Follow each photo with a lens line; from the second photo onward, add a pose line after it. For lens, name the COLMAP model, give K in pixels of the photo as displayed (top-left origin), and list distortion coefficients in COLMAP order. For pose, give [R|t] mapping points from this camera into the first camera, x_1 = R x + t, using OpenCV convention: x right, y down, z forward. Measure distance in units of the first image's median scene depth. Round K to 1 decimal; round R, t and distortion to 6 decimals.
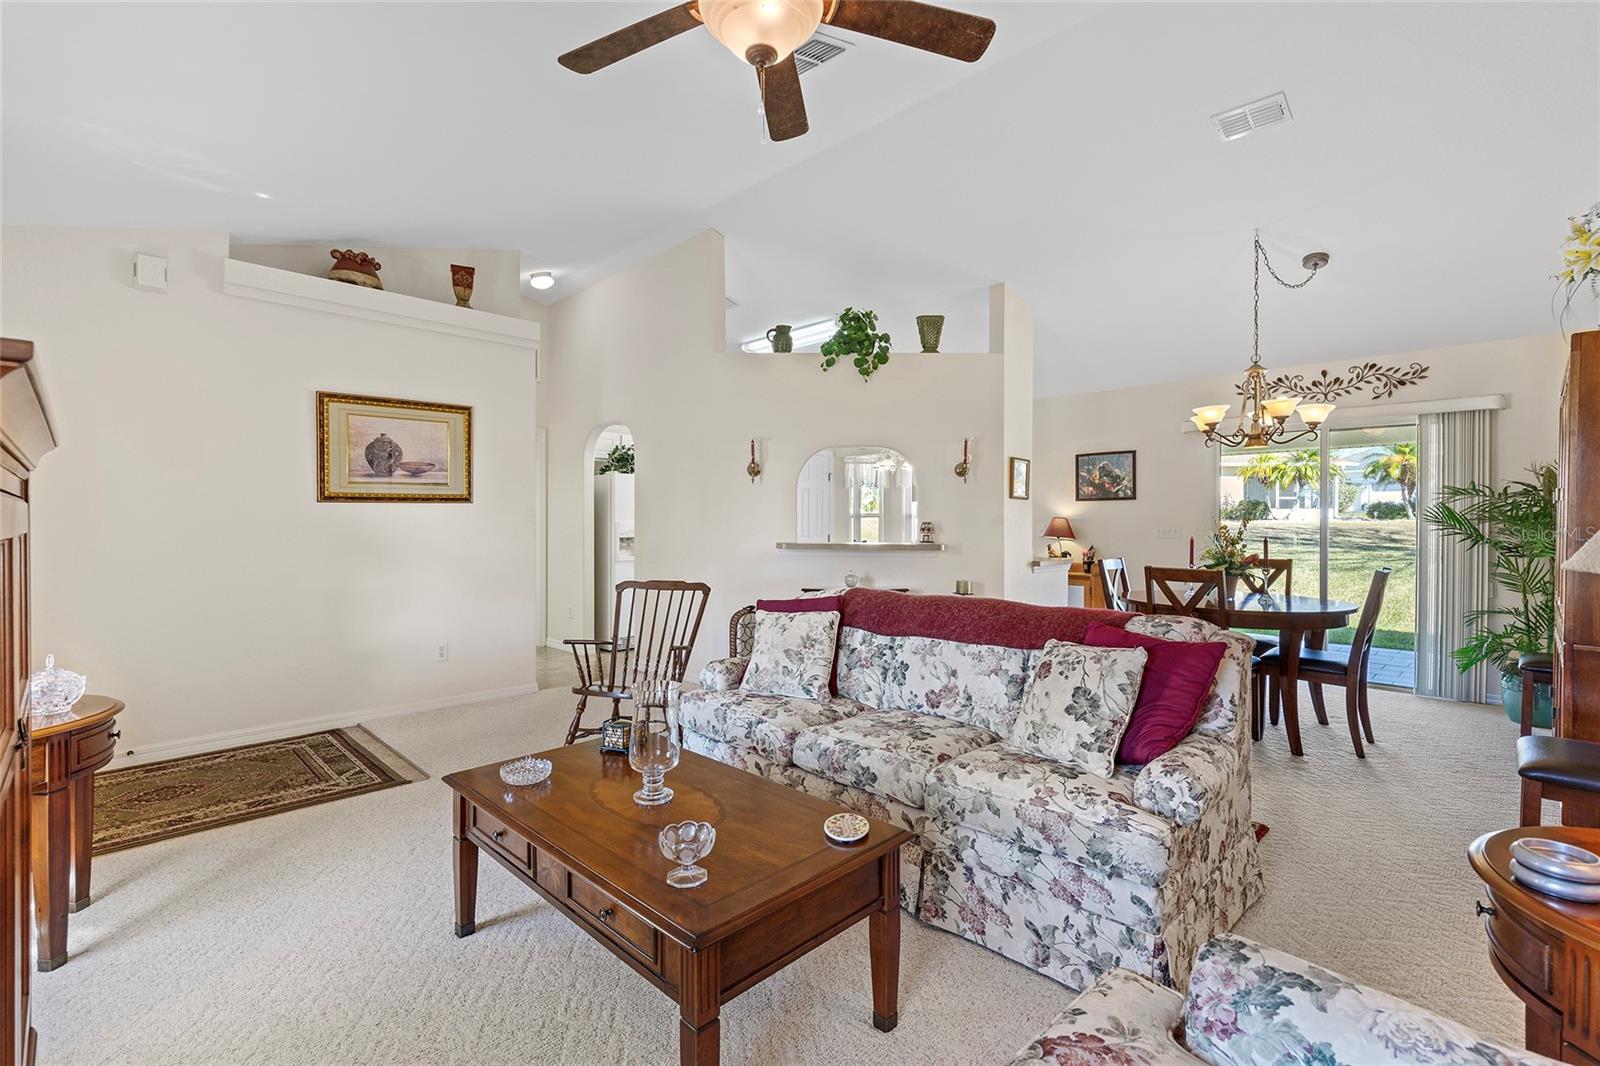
lens RADIAL K [[723.1, 0, 802.9], [0, 723.1, 527.3], [0, 0, 1]] dist [0.004381, 0.000461]
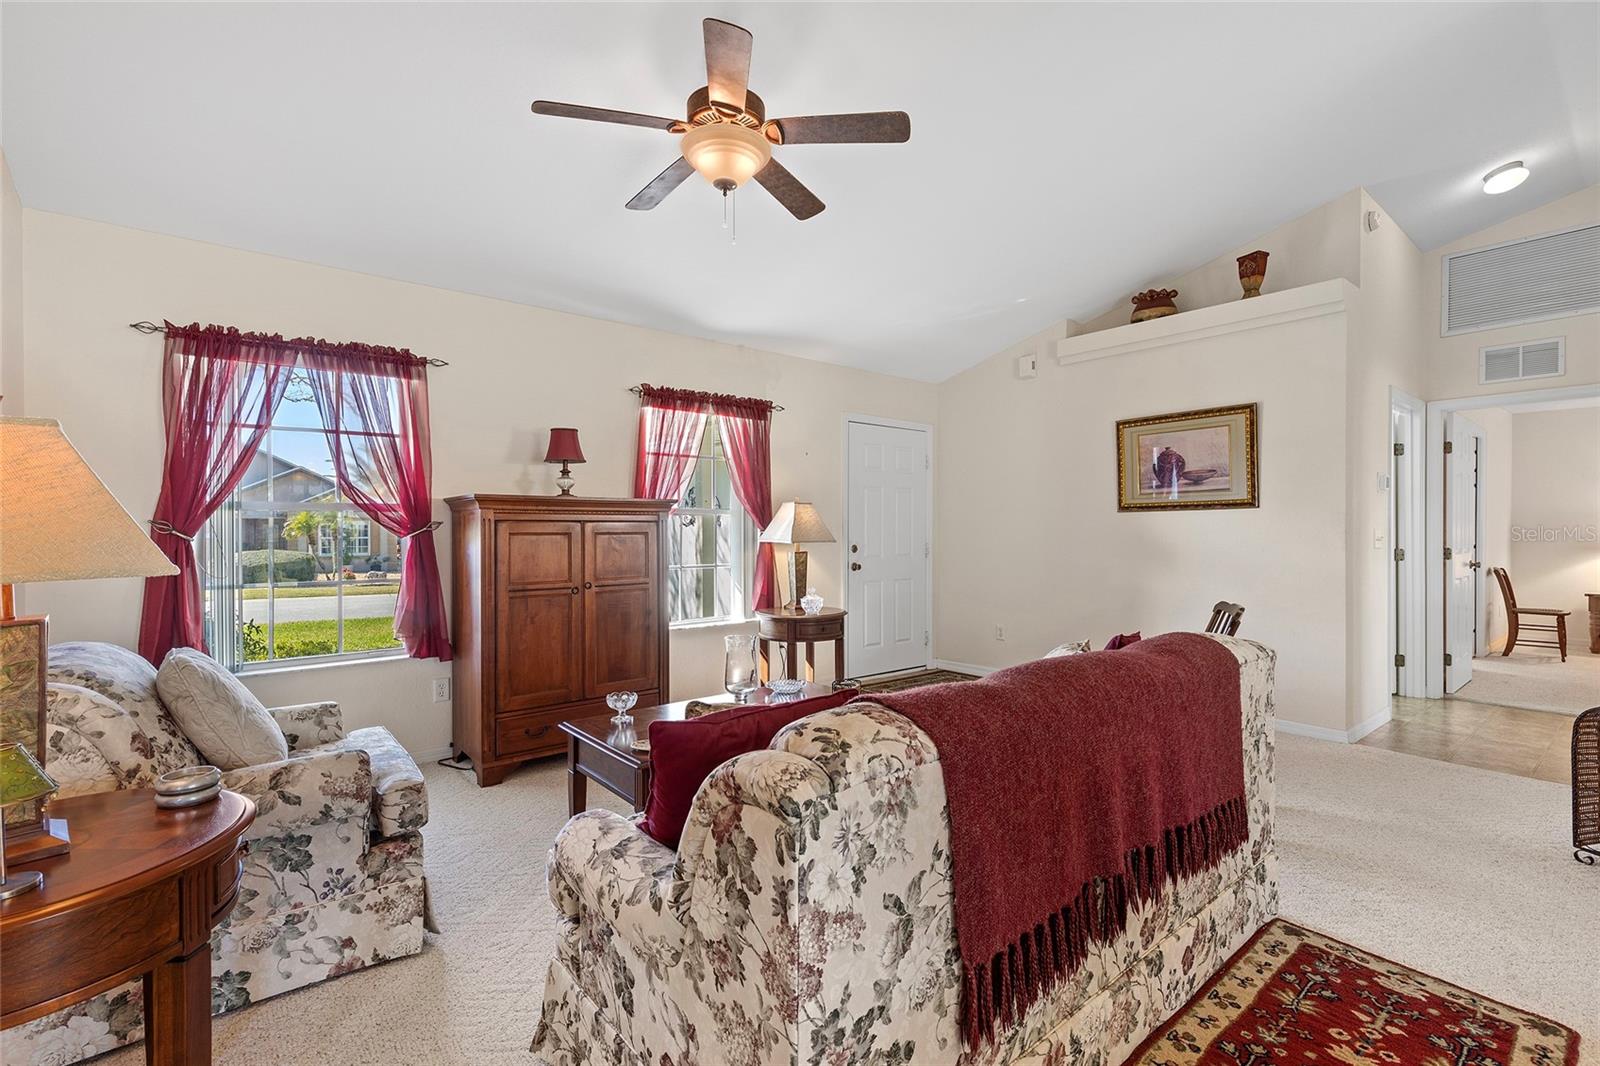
lens RADIAL K [[723.1, 0, 798.8], [0, 723.1, 532.4], [0, 0, 1]] dist [0.004381, 0.000461]
pose [[-0.088876, 0.002388, -0.996040, 0.549341], [-0.004585, 0.999986, 0.002806, -0.000879], [0.996032, 0.004817, -0.088864, 0.532800]]
